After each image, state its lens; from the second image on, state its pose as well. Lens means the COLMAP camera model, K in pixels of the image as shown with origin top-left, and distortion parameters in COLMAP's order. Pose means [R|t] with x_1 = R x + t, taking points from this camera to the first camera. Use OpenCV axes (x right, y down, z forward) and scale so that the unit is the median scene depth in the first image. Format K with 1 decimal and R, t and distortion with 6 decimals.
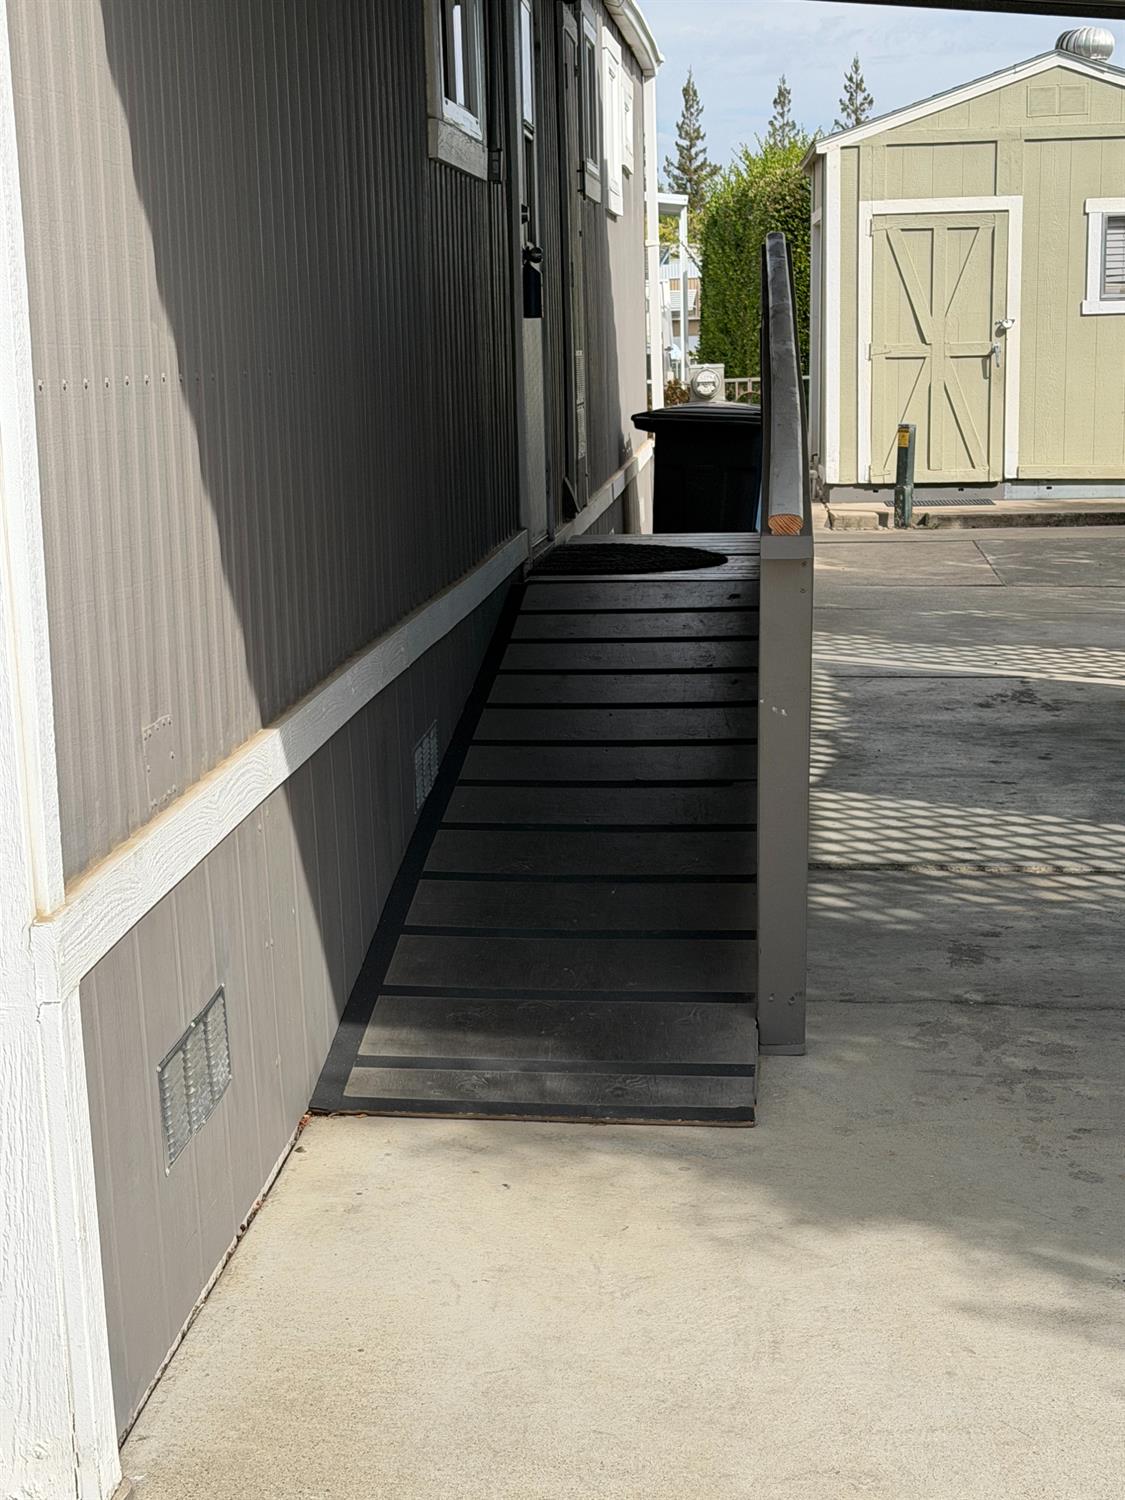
lens RADIAL K [[2492.7, 0, 562.5], [0, 2492.7, 750.0], [0, 0, 1]] dist [0.094314, -0.006400]
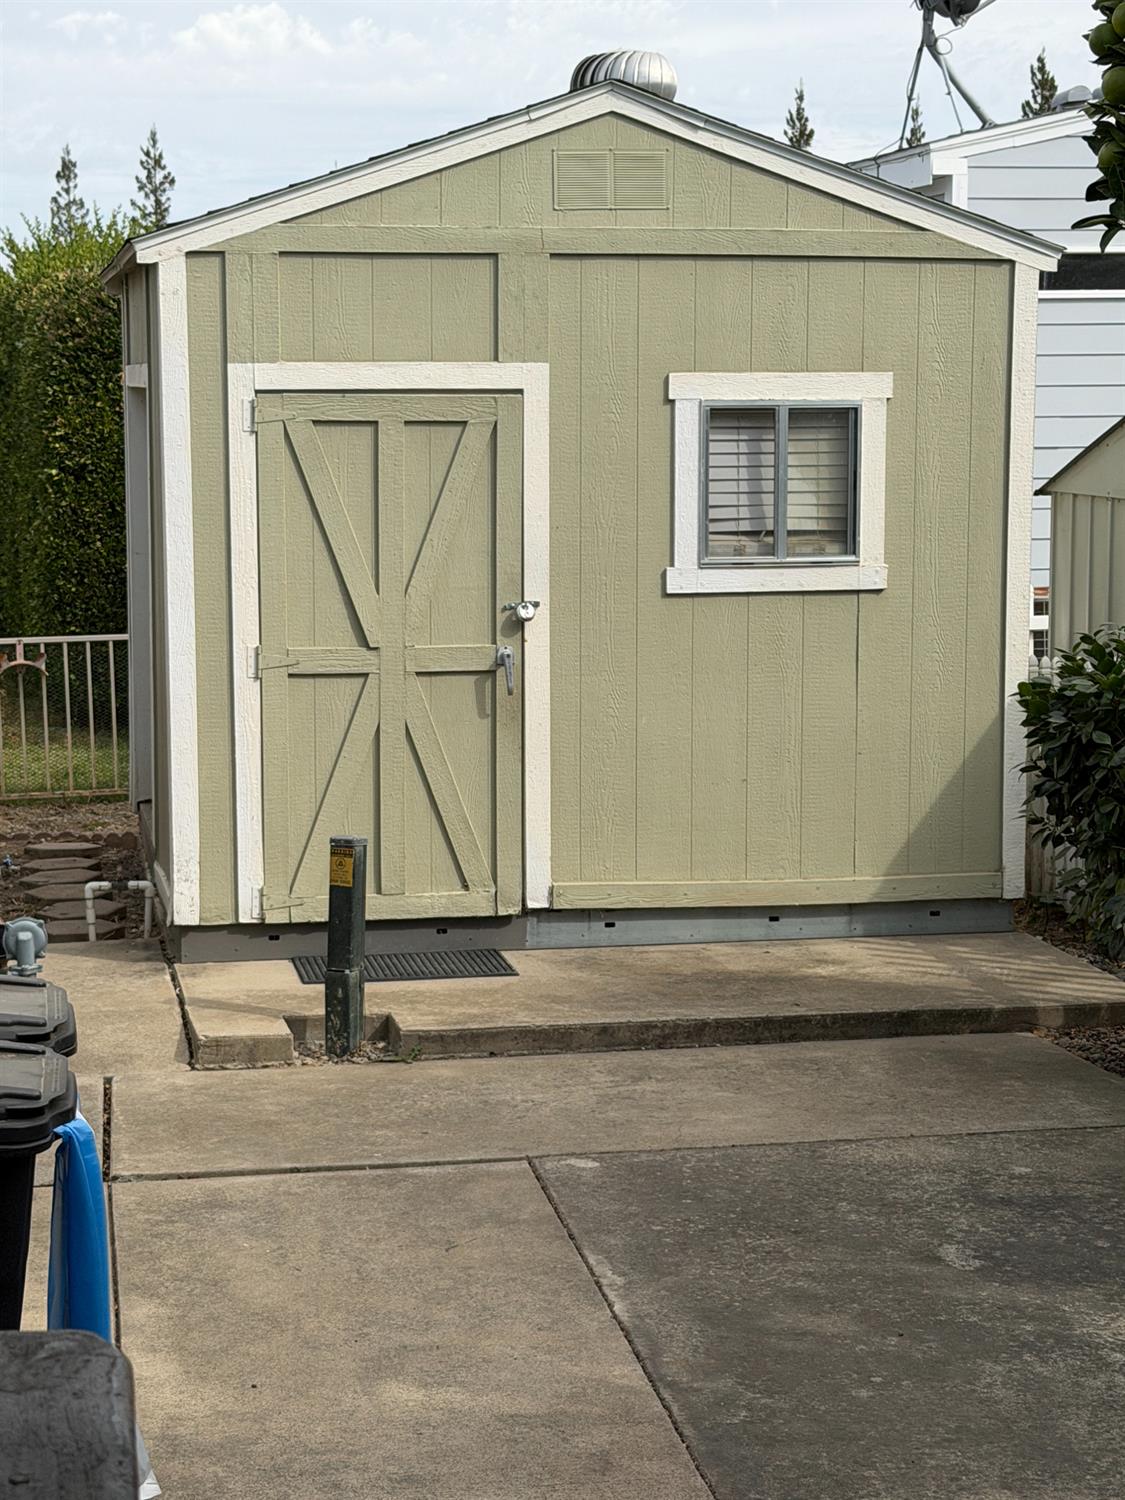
lens RADIAL K [[2771.1, 0, 562.8], [0, 2771.1, 748.9], [0, 0, 1]] dist [0.199949, -0.107154]
pose [[0.966816, -0.014104, 0.255083, 0.040891], [0.027740, 0.998367, -0.049936, -0.113131], [-0.253962, 0.055354, 0.965629, 0.454830]]
